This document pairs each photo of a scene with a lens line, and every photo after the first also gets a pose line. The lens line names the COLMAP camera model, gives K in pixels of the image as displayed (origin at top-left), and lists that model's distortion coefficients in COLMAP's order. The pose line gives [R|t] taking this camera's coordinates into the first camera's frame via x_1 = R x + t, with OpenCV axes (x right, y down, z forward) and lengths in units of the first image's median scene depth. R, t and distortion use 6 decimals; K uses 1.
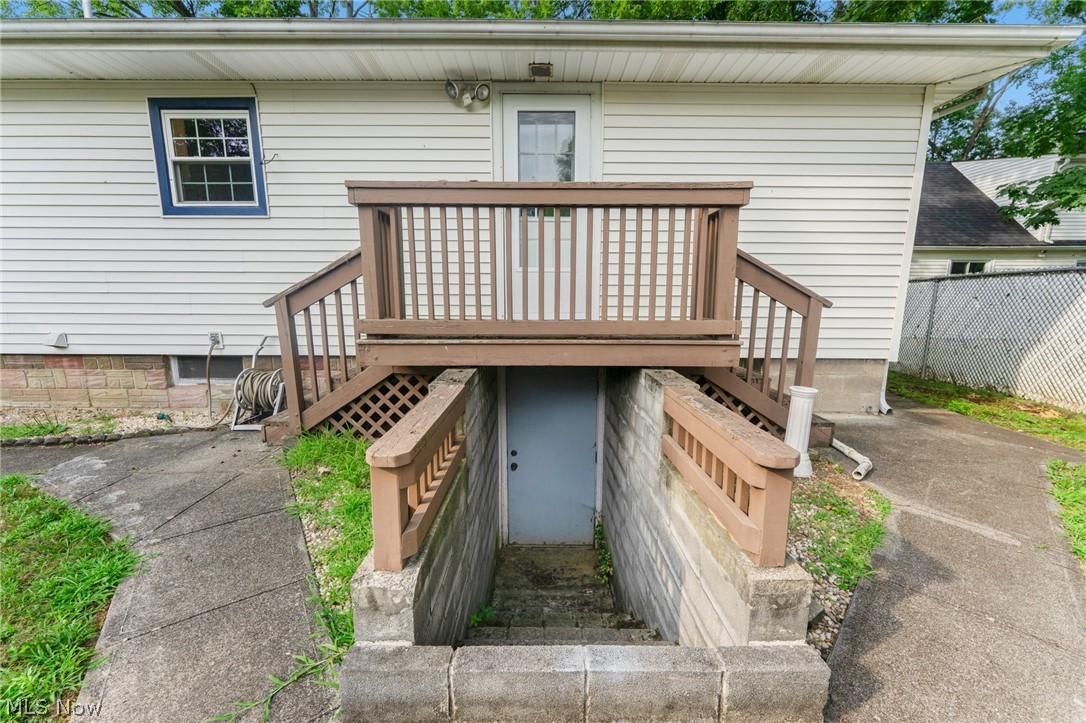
lens RADIAL K [[437.1, 0, 541.5], [0, 437.1, 365.3], [0, 0, 1]] dist [0.000939, -0.000028]
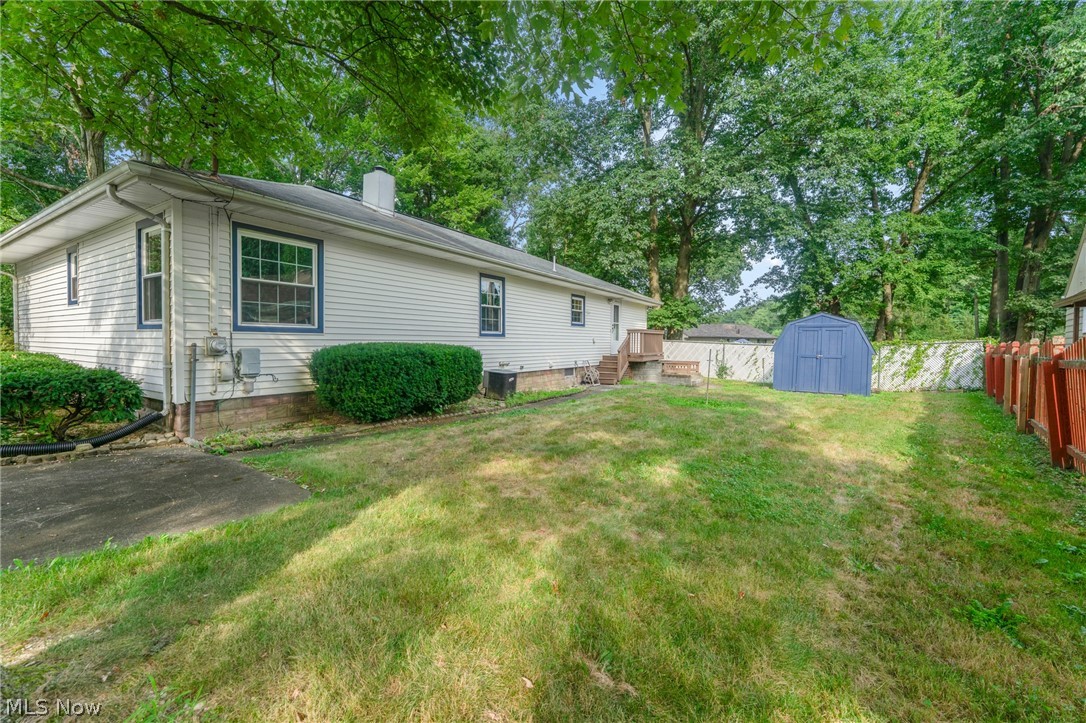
lens RADIAL K [[436.1, 0, 540.3], [0, 436.1, 357.9], [0, 0, 1]] dist [-0.002256, -0.000595]
pose [[0.542835, -0.032823, 0.839197, -3.765680], [0.139613, 0.988859, -0.051633, 0.041472], [-0.828153, 0.145191, 0.541370, -0.587032]]
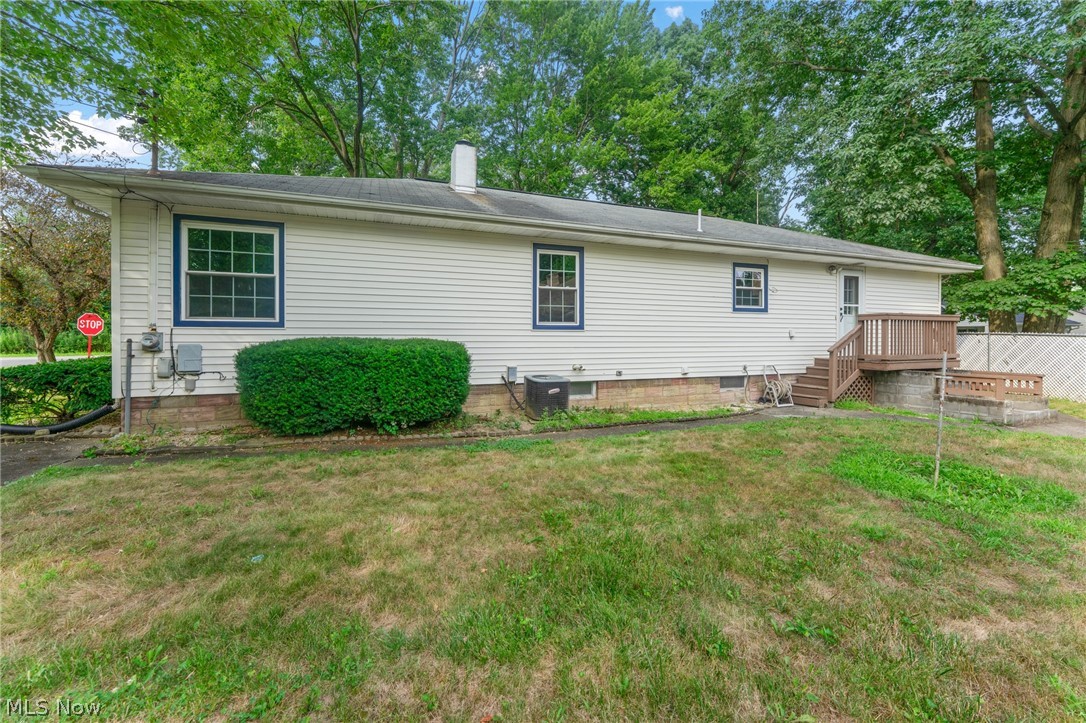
lens RADIAL K [[436.1, 0, 545.0], [0, 436.1, 344.2], [0, 0, 1]] dist [-0.002256, -0.000595]
pose [[0.934937, -0.009730, 0.354680, -2.493346], [0.063647, 0.988009, -0.140668, 0.065980], [-0.349058, 0.154089, 0.924346, -0.675908]]
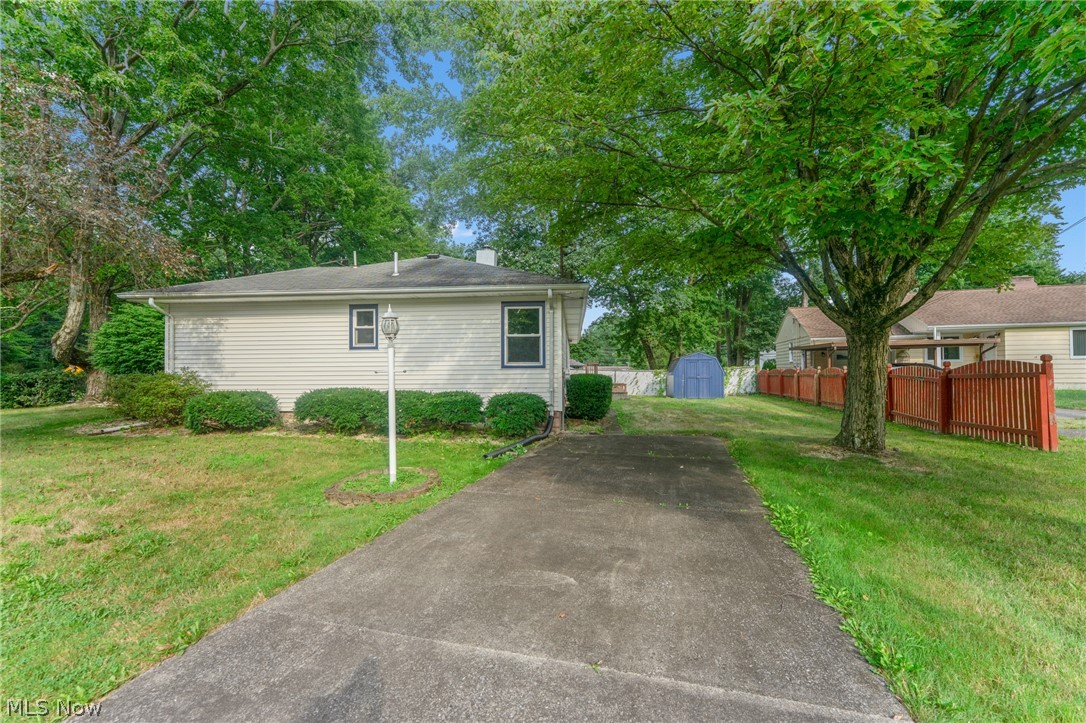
lens RADIAL K [[436.1, 0, 538.7], [0, 436.1, 360.0], [0, 0, 1]] dist [-0.002256, -0.000595]
pose [[0.081887, 0.013948, 0.996544, -5.521434], [0.179175, 0.983405, -0.028487, -0.252984], [-0.980403, 0.180888, 0.078029, 0.890227]]
